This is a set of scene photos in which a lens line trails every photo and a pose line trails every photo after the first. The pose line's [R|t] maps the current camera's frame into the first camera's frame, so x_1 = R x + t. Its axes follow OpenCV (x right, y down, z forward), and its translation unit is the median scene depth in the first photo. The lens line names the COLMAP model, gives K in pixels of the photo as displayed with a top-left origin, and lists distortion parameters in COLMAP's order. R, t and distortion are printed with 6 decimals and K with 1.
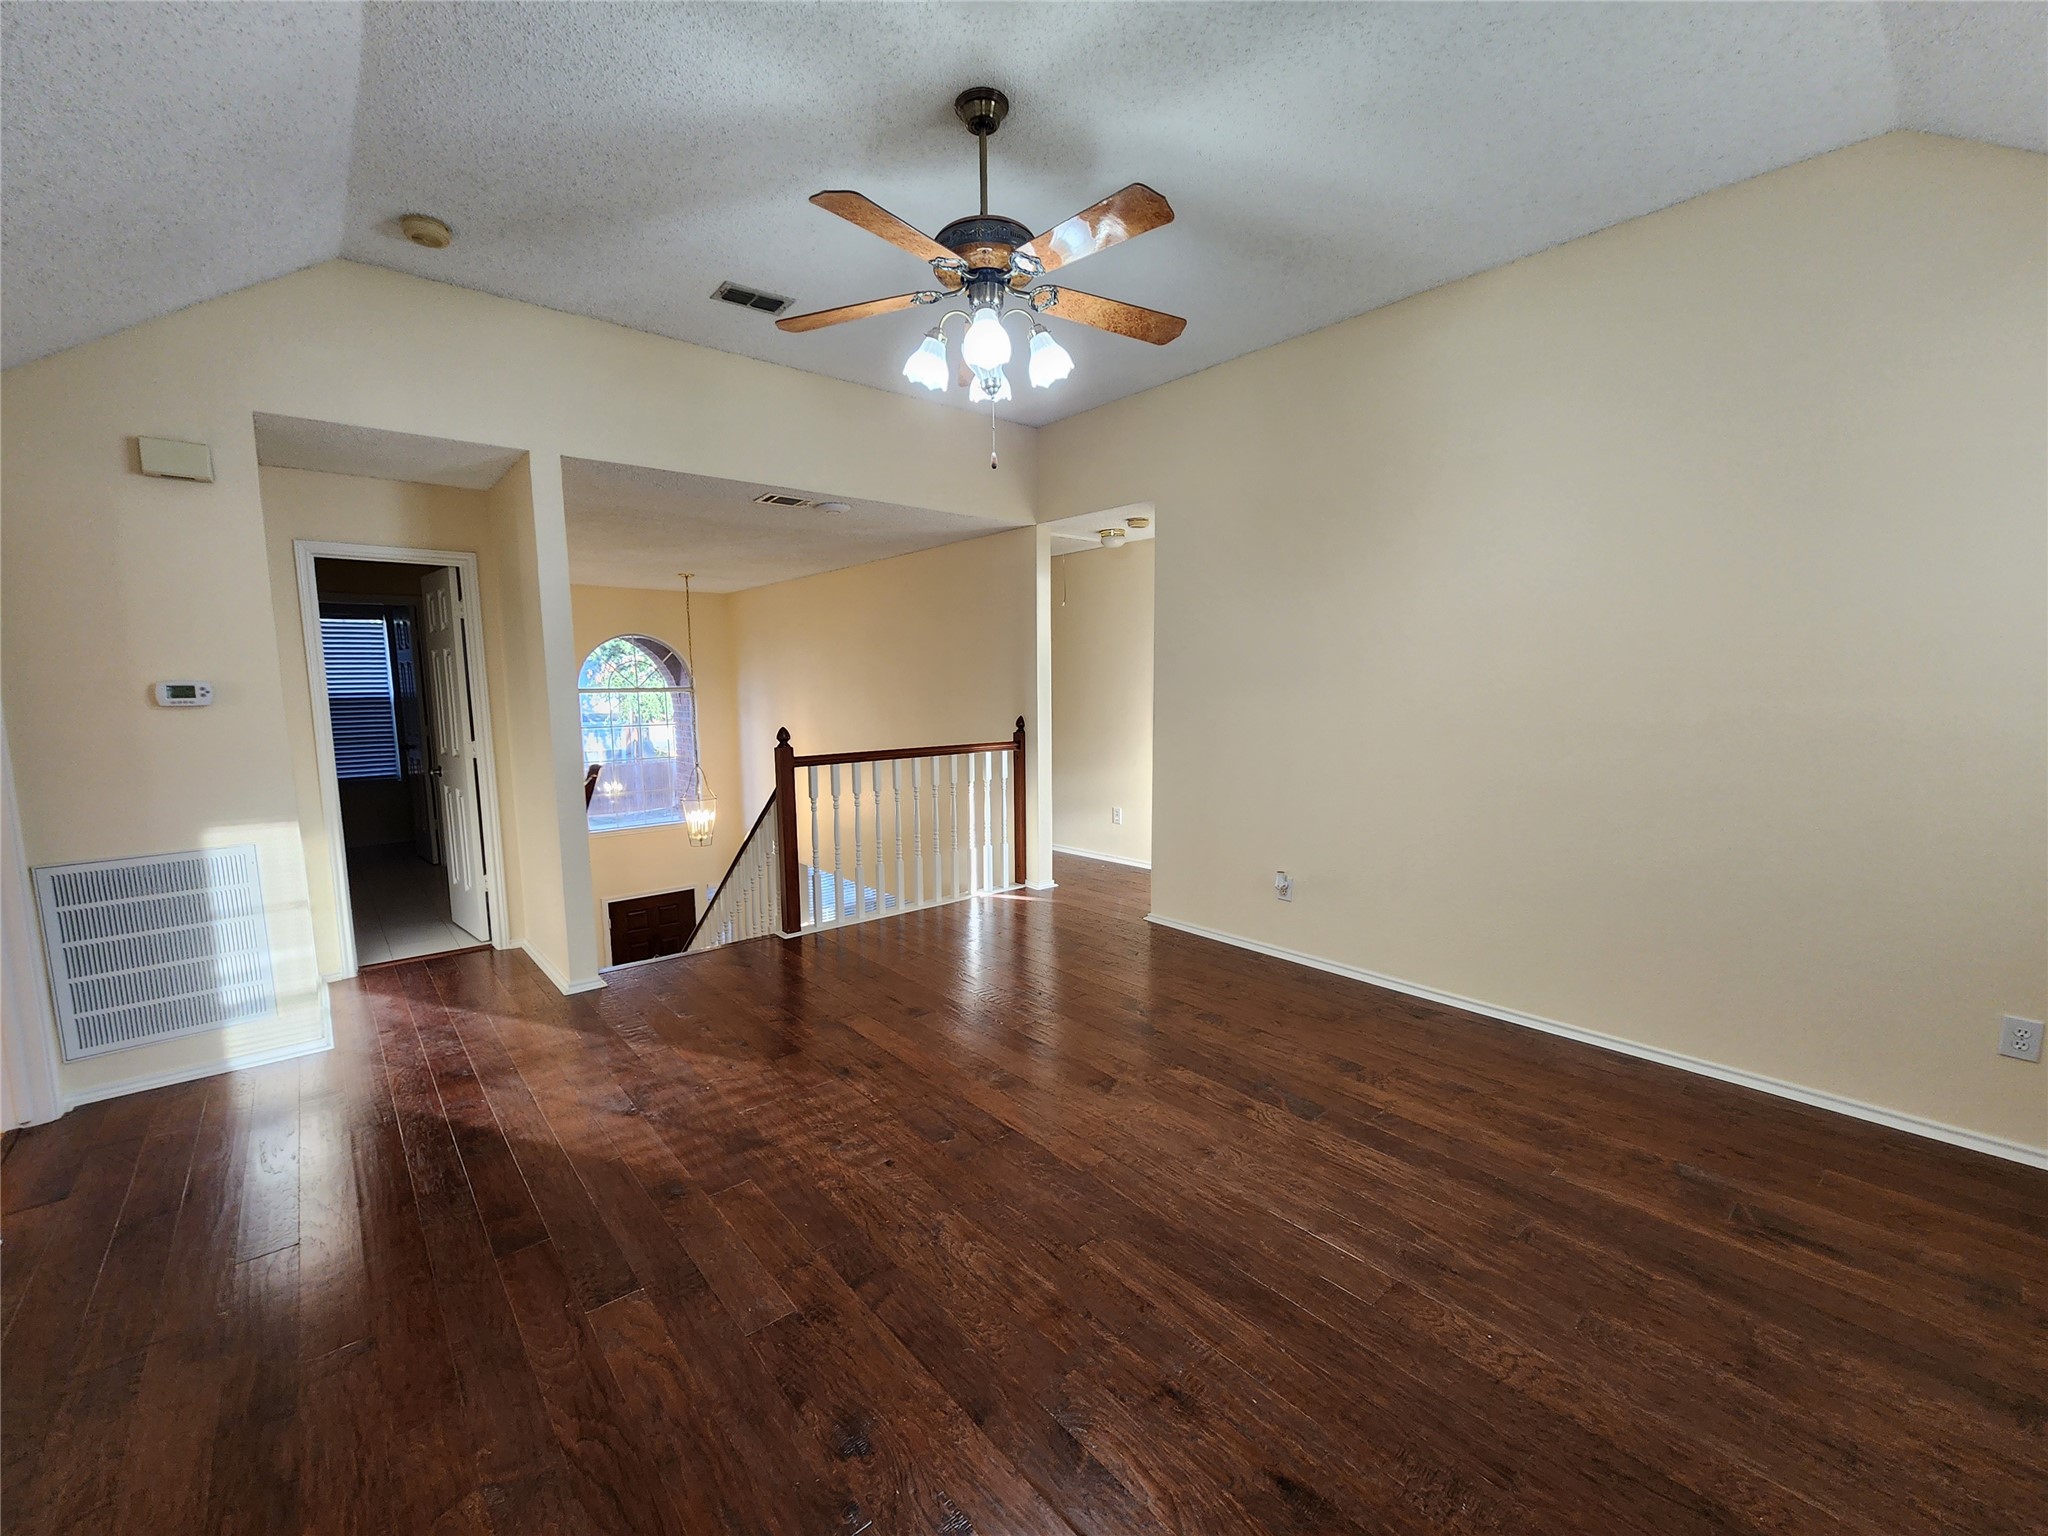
lens RADIAL K [[847.6, 0, 1017.4], [0, 847.6, 781.9], [0, 0, 1]] dist [0.003639, -0.002751]
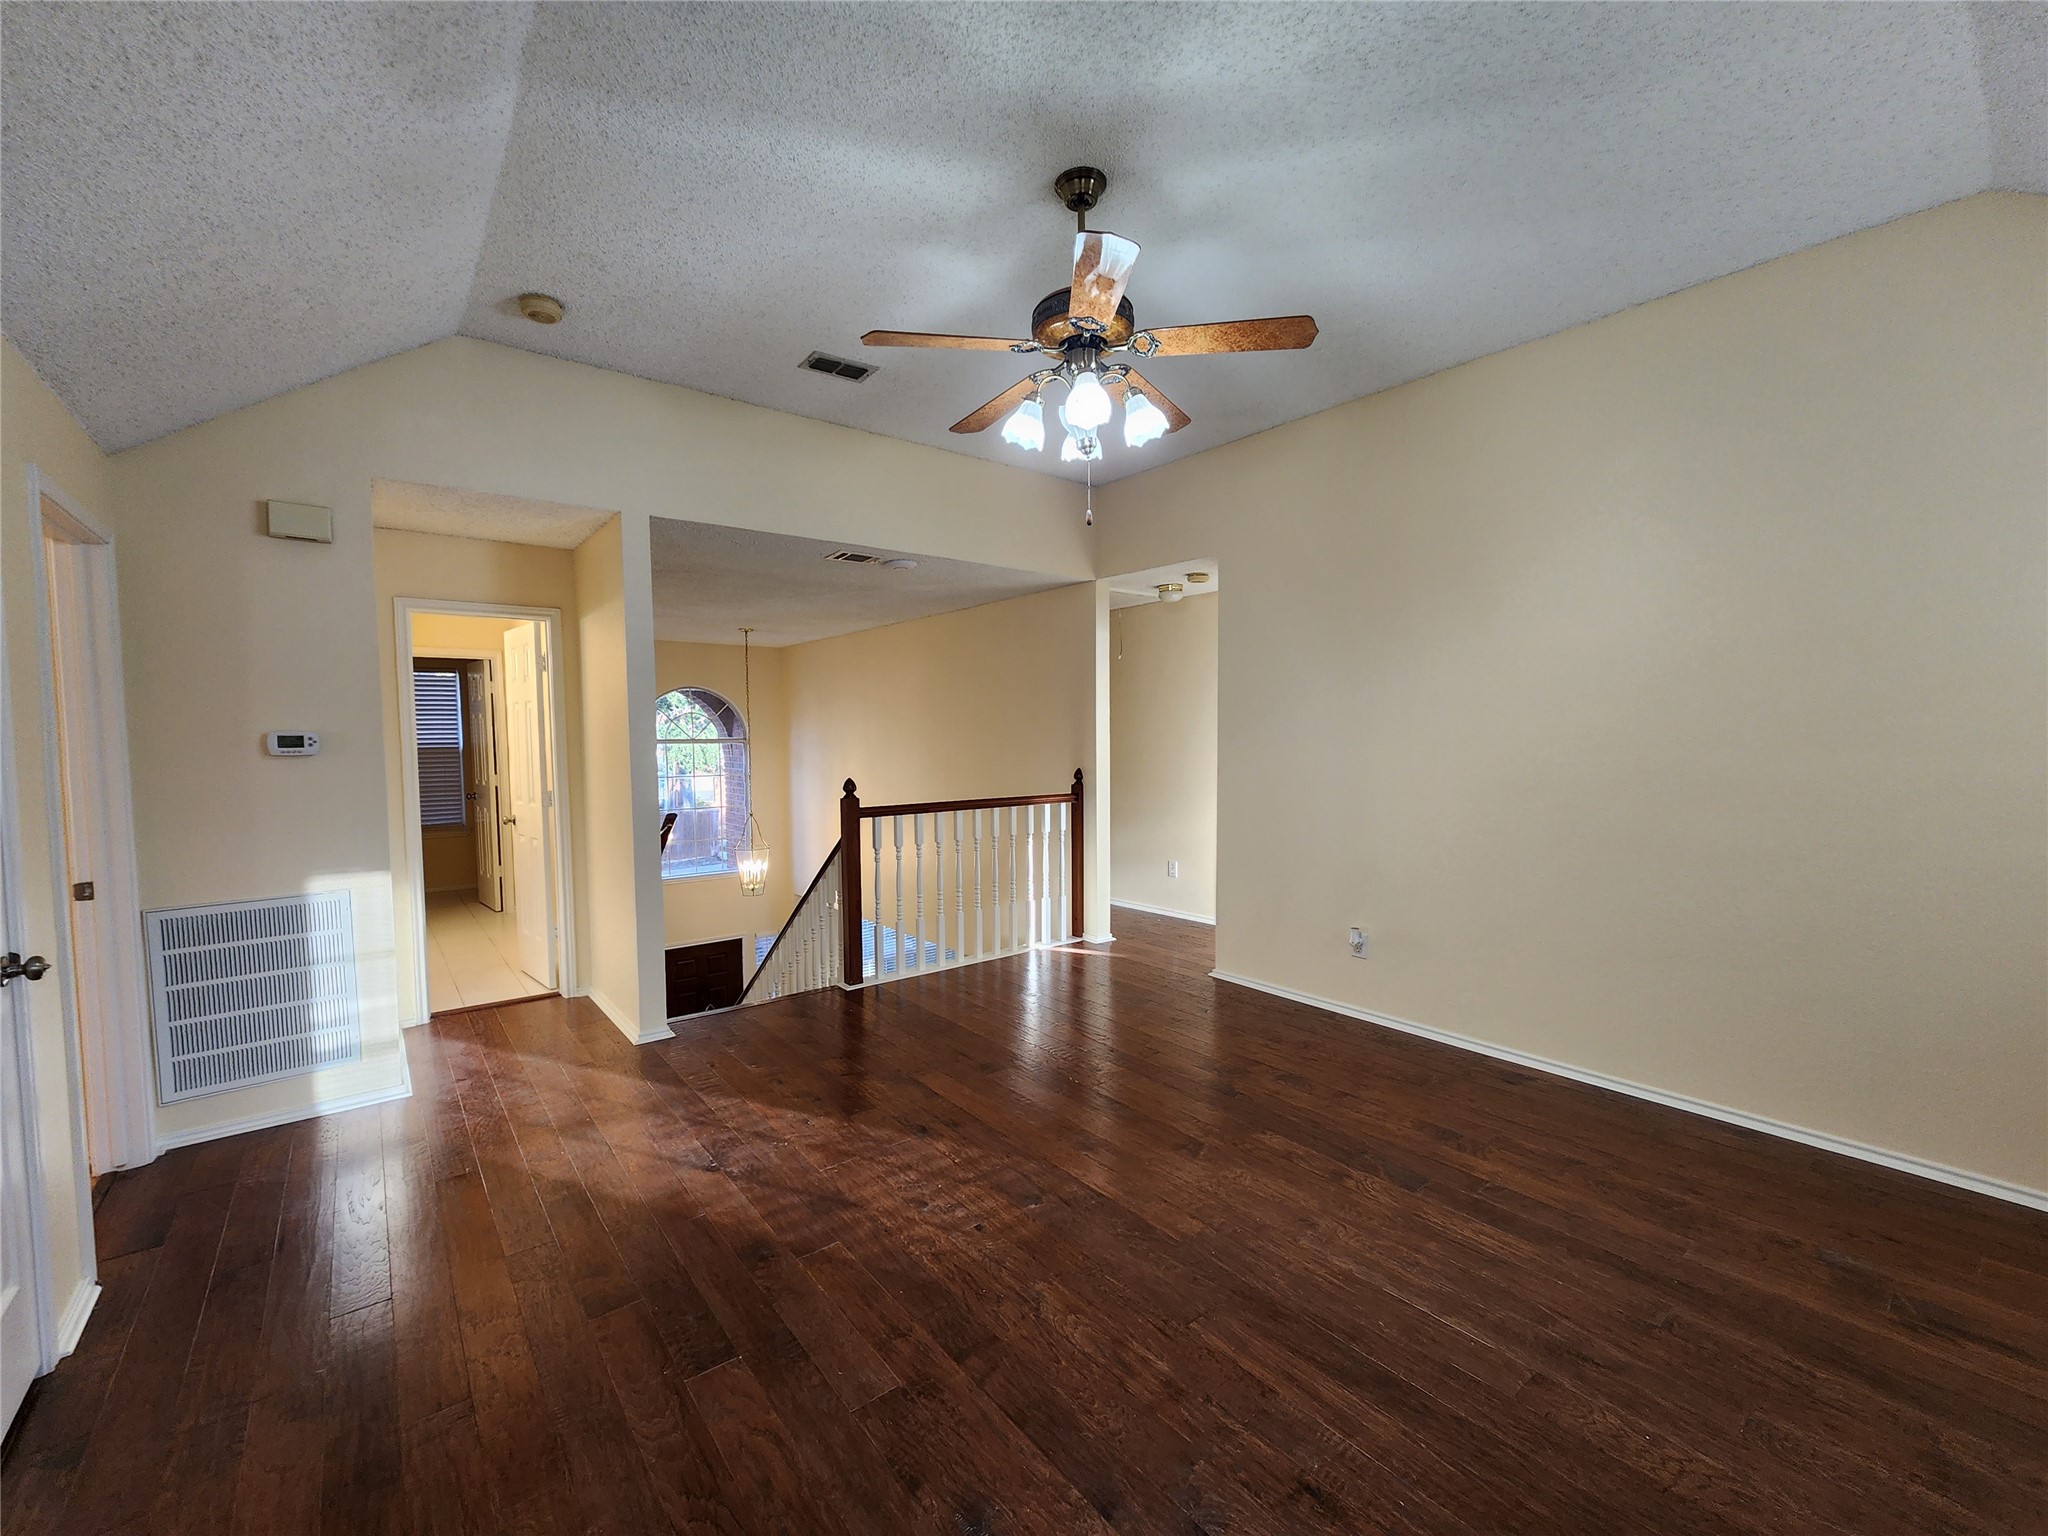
lens RADIAL K [[845.0, 0, 1017.8], [0, 845.0, 781.6], [0, 0, 1]] dist [0.002559, -0.002185]
pose [[0.999338, 0.004688, -0.036089, -0.068755], [-0.006878, 0.998127, -0.060783, -0.000926], [0.035737, 0.060991, 0.997498, 0.006087]]
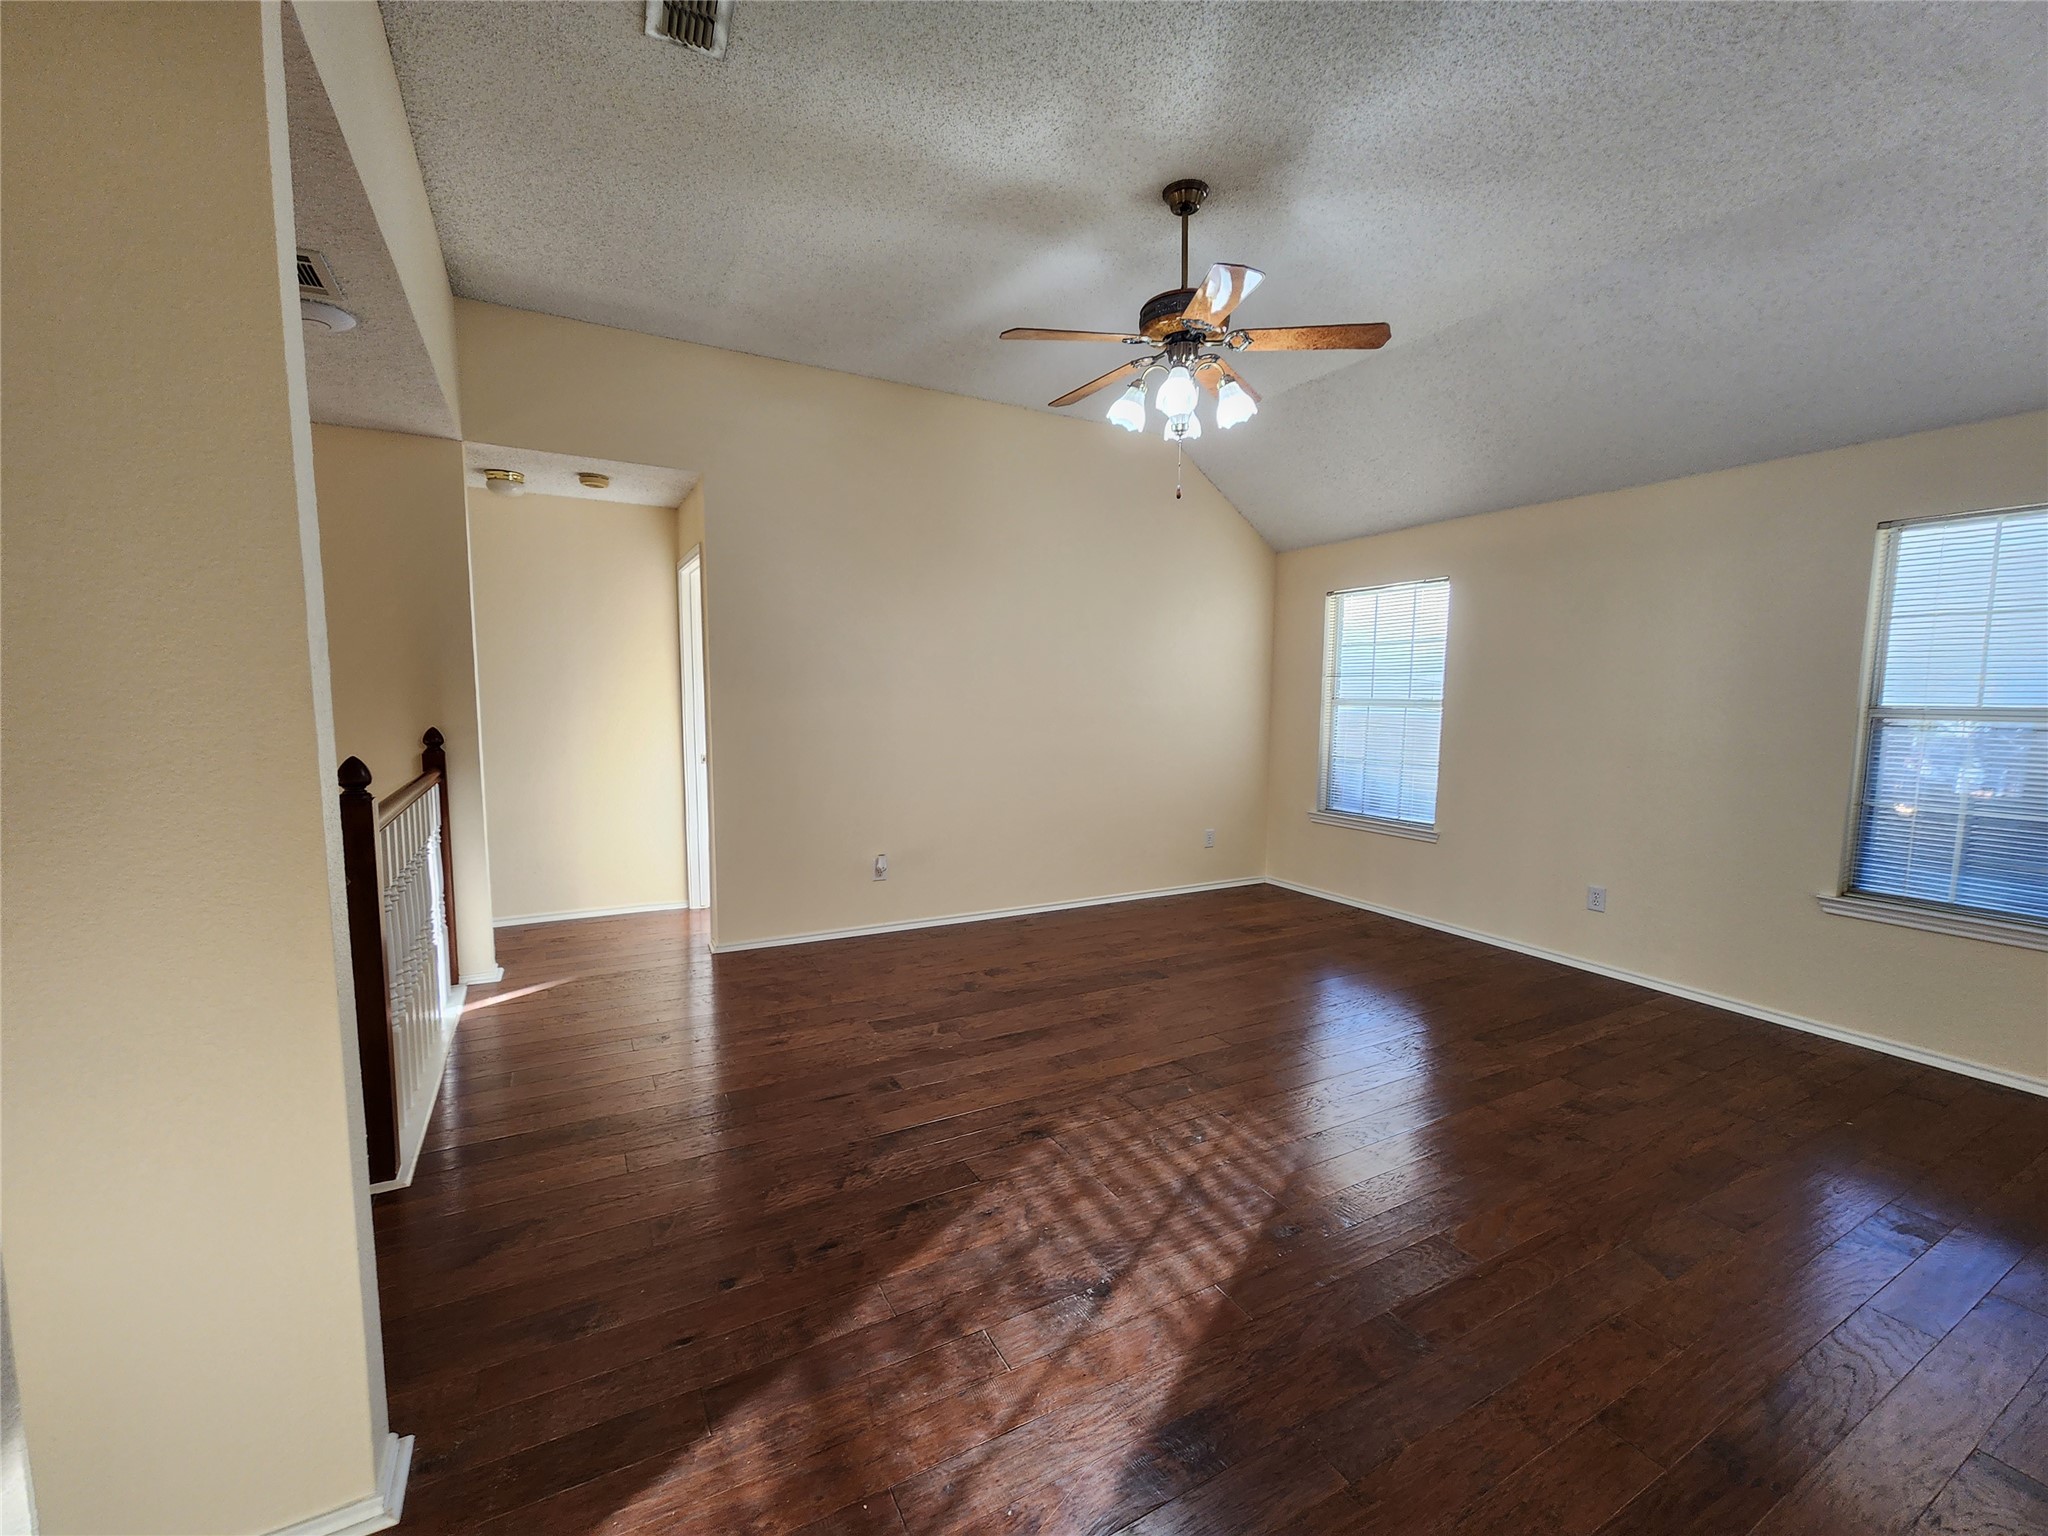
lens RADIAL K [[838.0, 0, 1022.9], [0, 838.0, 780.0], [0, 0, 1]] dist [0.002701, -0.002621]
pose [[0.194803, -0.089013, 0.976795, -1.147685], [0.100309, 0.992460, 0.070435, -0.081883], [-0.975700, 0.084261, 0.202263, 0.930911]]
